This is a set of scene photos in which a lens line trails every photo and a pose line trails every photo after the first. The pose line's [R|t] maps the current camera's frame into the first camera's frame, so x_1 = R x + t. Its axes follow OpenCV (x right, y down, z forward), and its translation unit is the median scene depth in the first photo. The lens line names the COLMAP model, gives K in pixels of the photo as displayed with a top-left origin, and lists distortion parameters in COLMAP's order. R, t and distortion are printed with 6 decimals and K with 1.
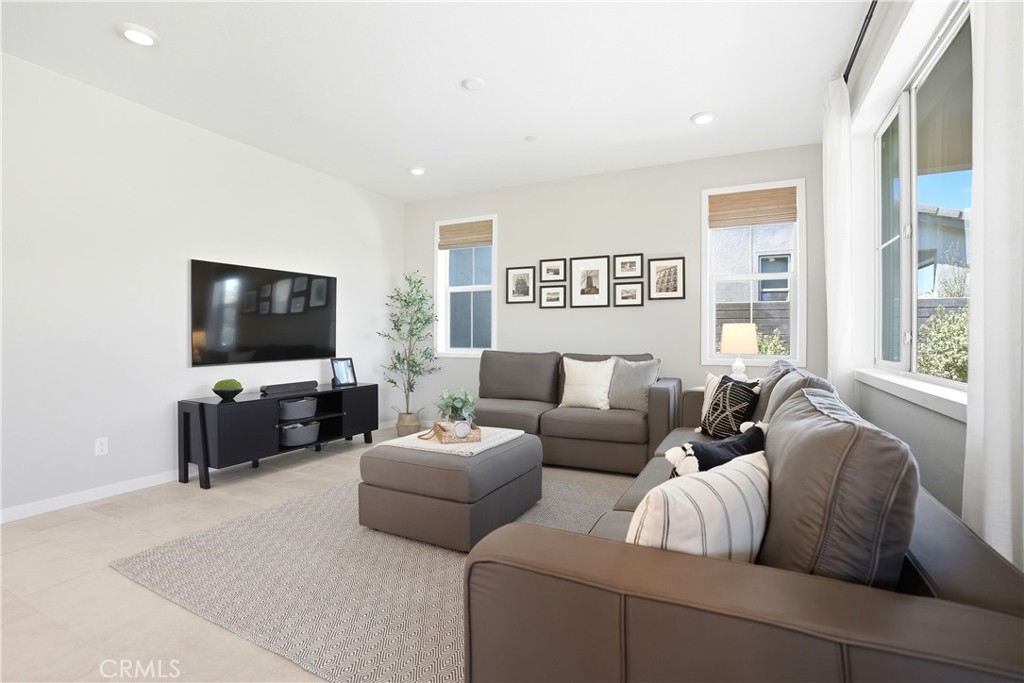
lens RADIAL K [[498.4, 0, 512.4], [0, 498.4, 337.8], [0, 0, 1]] dist [-0.035268, -0.000295]
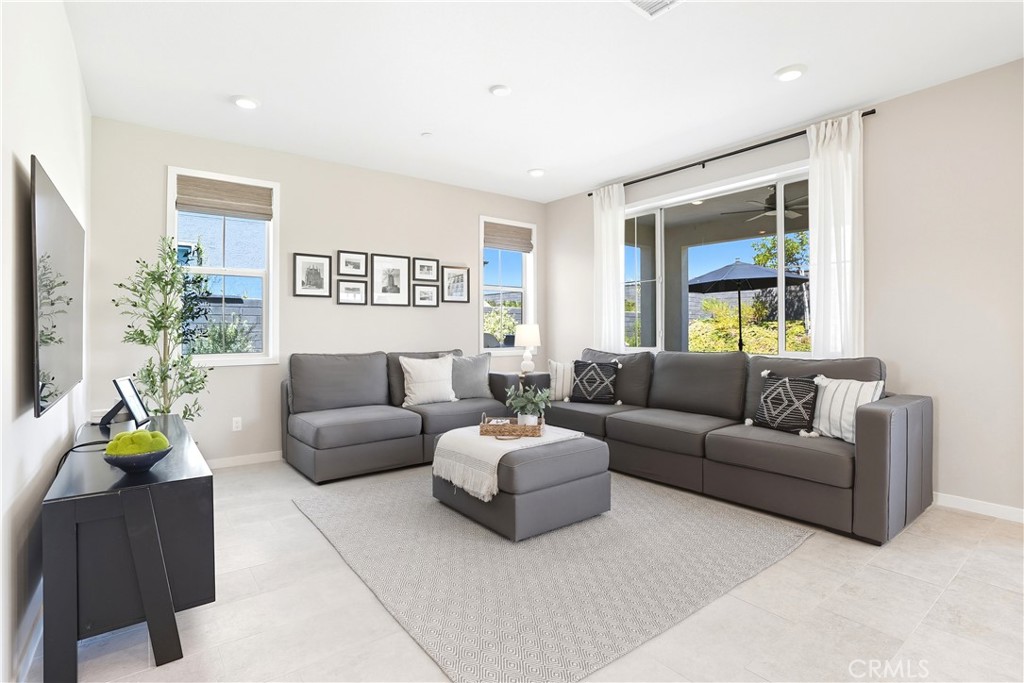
lens RADIAL K [[498.4, 0, 540.3], [0, 498.4, 330.0], [0, 0, 1]] dist [-0.035268, -0.000295]
pose [[0.415241, -0.001562, 0.909710, -0.625514], [0.012709, 0.999911, -0.004085, -0.005353], [-0.909623, 0.013258, 0.415224, 0.318756]]
